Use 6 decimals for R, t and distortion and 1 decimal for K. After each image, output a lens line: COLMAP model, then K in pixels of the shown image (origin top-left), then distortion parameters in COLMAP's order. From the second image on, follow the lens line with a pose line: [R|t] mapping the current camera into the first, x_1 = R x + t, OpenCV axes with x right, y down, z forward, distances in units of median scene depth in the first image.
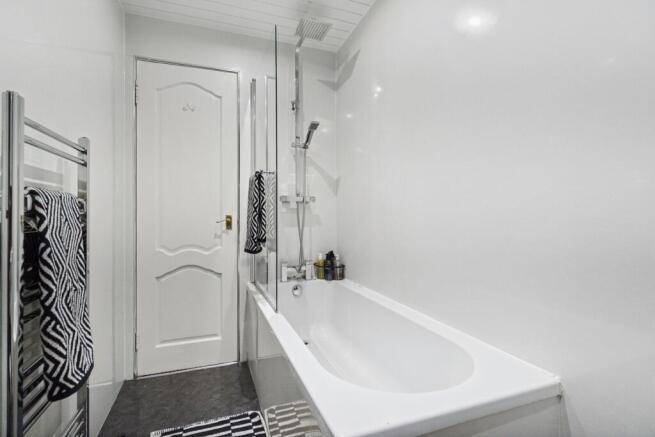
lens RADIAL K [[319.2, 0, 326.1], [0, 319.2, 216.8], [0, 0, 1]] dist [0.002481, 0.000017]
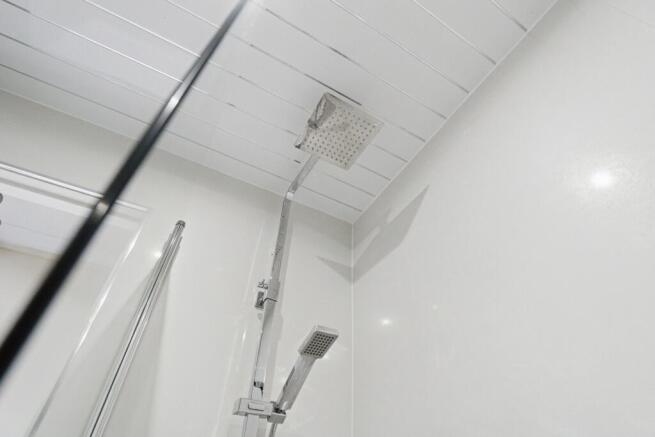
lens RADIAL K [[319.2, 0, 326.1], [0, 319.2, 216.8], [0, 0, 1]] dist [0.002481, 0.000017]
pose [[0.989234, 0.127944, 0.071043, -0.062051], [-0.050104, 0.752212, -0.657014, -0.152940], [-0.137500, 0.646381, 0.750524, 0.605917]]
